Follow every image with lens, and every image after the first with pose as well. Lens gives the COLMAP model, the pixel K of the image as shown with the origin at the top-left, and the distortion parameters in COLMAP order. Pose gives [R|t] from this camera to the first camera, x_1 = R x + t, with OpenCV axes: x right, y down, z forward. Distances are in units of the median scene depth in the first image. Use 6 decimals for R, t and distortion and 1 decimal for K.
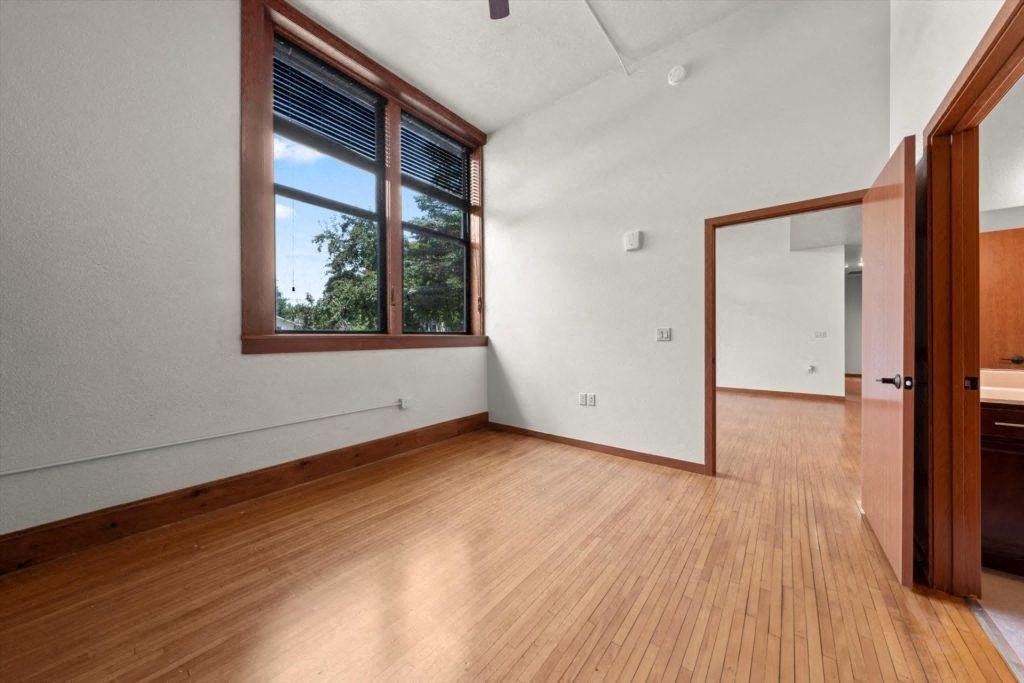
lens RADIAL K [[353.1, 0, 514.8], [0, 353.1, 337.7], [0, 0, 1]] dist [-0.001787, -0.000071]
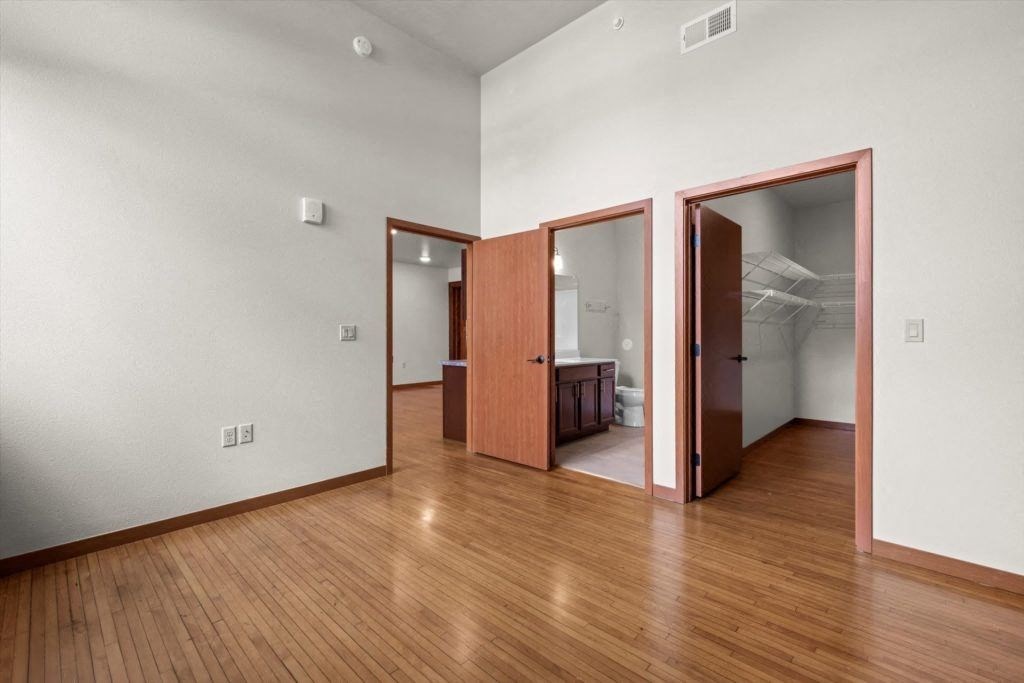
lens RADIAL K [[439.7, 0, 516.9], [0, 439.7, 337.1], [0, 0, 1]] dist [0.009613, 0.000042]
pose [[0.080251, -0.001175, 0.996774, -0.608129], [0.008202, 0.999966, 0.000518, 0.003627], [-0.996741, 0.008134, 0.080258, 0.492315]]
